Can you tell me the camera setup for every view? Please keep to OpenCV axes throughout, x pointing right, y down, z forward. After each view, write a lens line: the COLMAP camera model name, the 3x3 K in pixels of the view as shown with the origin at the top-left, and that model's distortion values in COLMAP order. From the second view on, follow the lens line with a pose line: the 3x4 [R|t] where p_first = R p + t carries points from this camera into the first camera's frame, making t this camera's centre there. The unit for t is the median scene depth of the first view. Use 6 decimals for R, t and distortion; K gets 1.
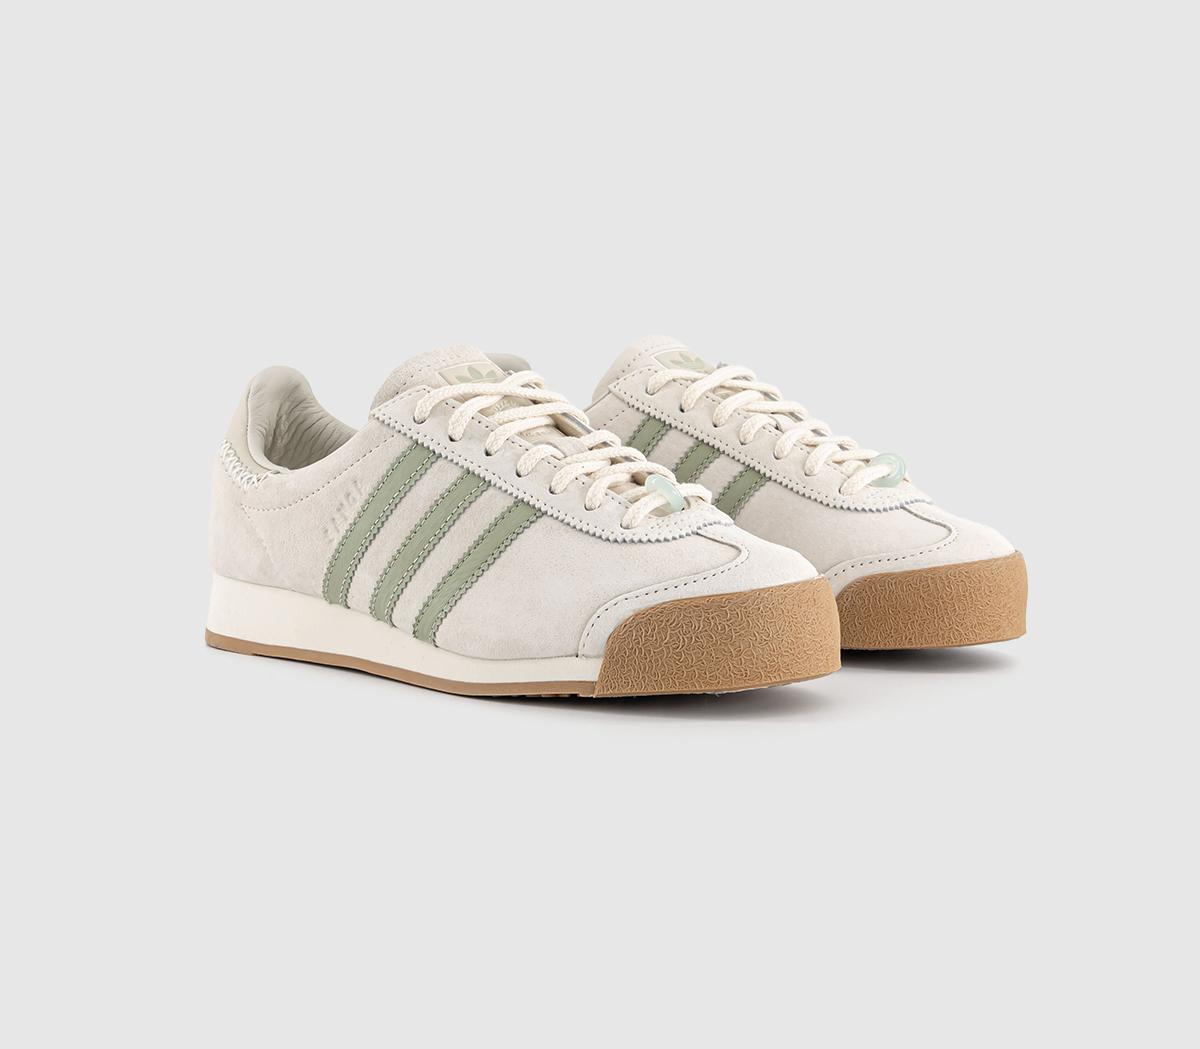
lens RADIAL K [[1580.5, 0, 601.0], [0, 1580.5, 524.6], [0, 0, 1]] dist [-0.000842, 0.000000]
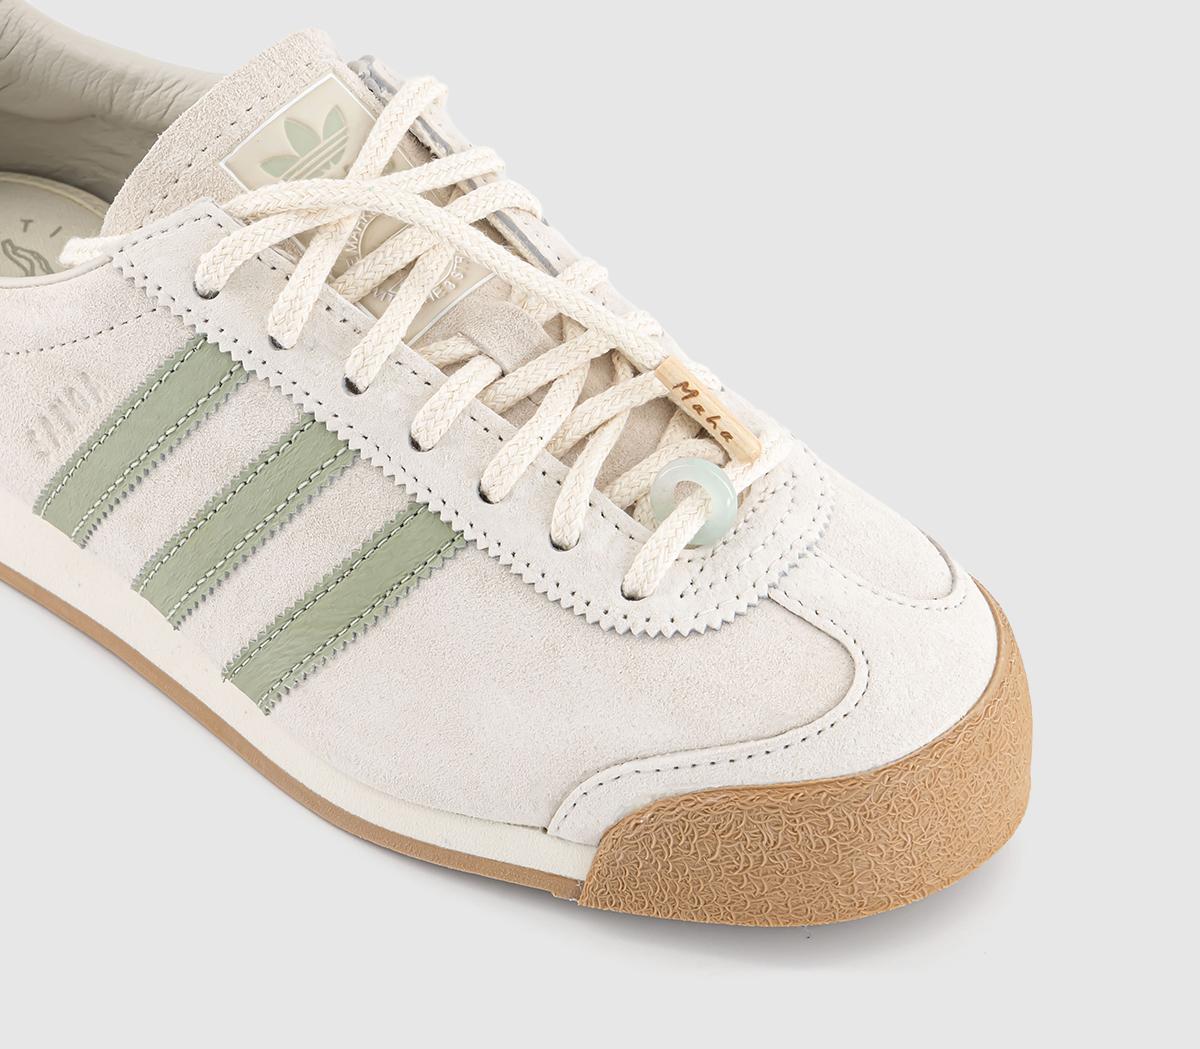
lens RADIAL K [[3053.8, 0, 599.5], [0, 3053.8, 524.3], [0, 0, 1]] dist [-0.013127, 0.000000]
pose [[0.999196, -0.030725, 0.025764, -0.019374], [0.017135, 0.908090, 0.418425, -0.428965], [-0.036252, -0.417647, 0.907886, 0.098941]]
